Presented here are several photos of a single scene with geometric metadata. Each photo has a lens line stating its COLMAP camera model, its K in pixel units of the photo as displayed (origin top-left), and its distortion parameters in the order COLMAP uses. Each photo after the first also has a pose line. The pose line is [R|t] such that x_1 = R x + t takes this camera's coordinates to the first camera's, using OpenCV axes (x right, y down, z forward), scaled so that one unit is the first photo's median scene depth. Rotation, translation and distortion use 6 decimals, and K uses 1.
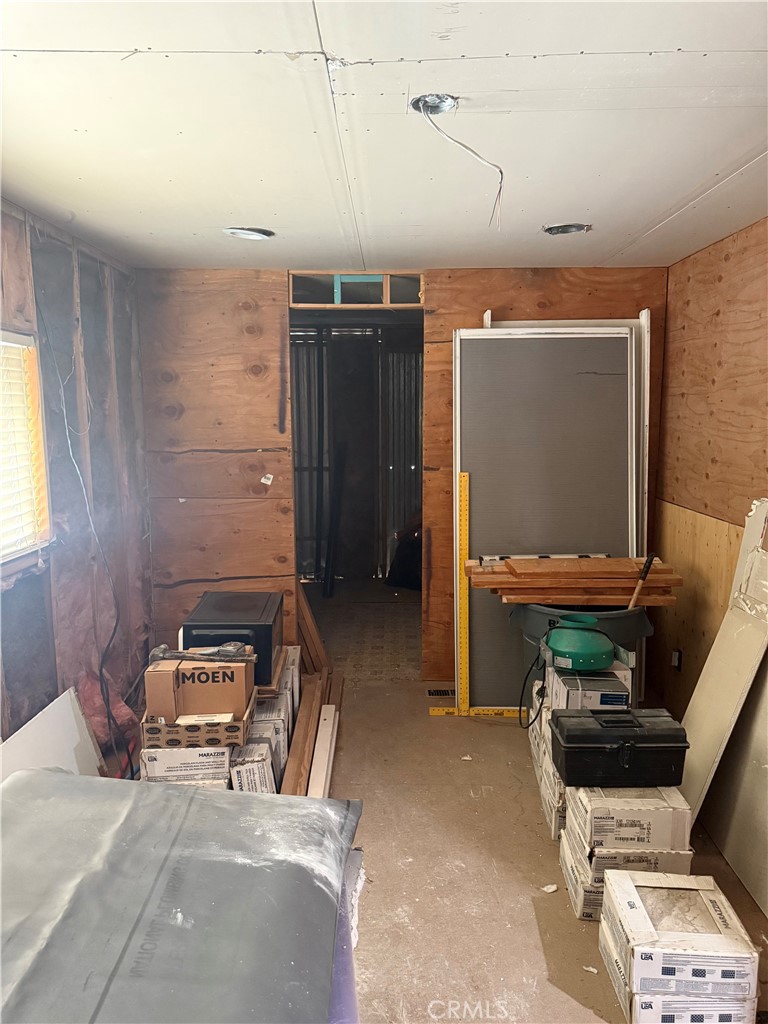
lens RADIAL K [[723.3, 0, 388.0], [0, 723.3, 514.4], [0, 0, 1]] dist [0.146471, -0.256740]
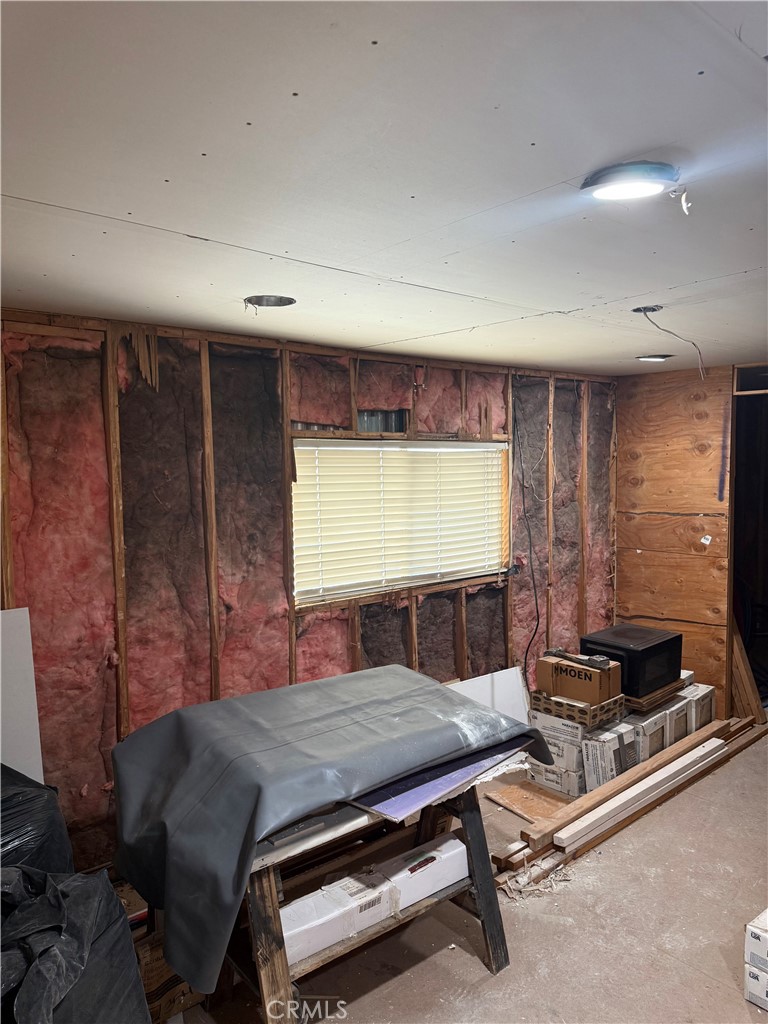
lens RADIAL K [[723.3, 0, 388.0], [0, 723.3, 514.4], [0, 0, 1]] dist [0.146471, -0.256740]
pose [[0.659588, 0.050493, -0.749929, 0.551454], [-0.093890, 0.995461, -0.015555, -0.032134], [0.745740, 0.080671, 0.661335, -0.245762]]
